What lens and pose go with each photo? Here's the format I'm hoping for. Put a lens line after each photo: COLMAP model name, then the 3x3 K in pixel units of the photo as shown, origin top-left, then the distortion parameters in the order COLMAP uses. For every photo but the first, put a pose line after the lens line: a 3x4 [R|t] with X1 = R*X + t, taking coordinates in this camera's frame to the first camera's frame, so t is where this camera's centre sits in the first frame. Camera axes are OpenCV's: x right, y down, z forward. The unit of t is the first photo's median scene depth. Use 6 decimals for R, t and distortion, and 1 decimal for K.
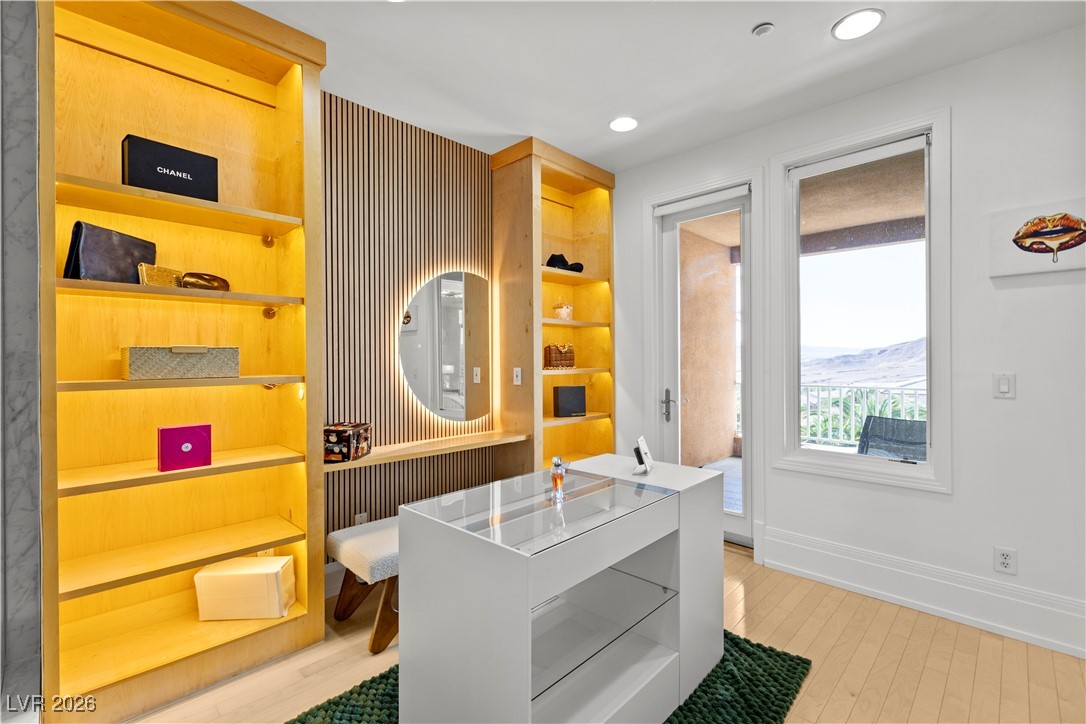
lens RADIAL K [[489.9, 0, 521.1], [0, 489.9, 357.1], [0, 0, 1]] dist [0.002236, 0.001165]
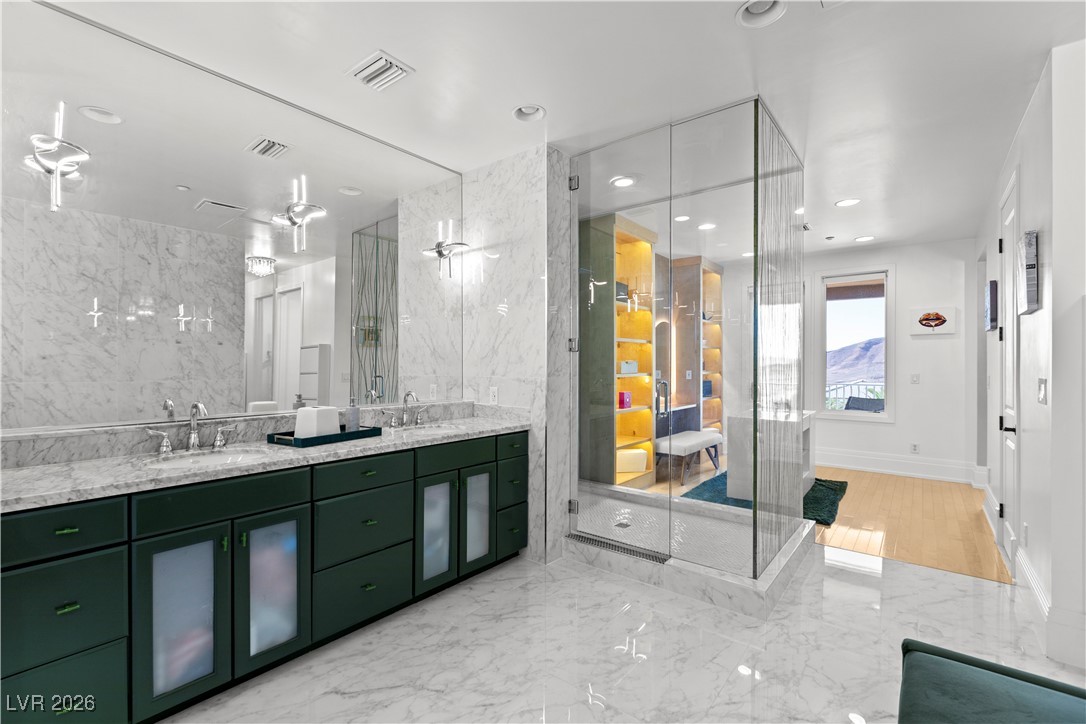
lens RADIAL K [[489.9, 0, 518.9], [0, 489.9, 363.4], [0, 0, 1]] dist [0.002236, 0.001165]
pose [[0.994574, 0.006972, 0.103799, -1.269738], [-0.007158, 0.999973, 0.001419, -0.007707], [-0.103786, -0.002155, 0.994597, -1.262049]]
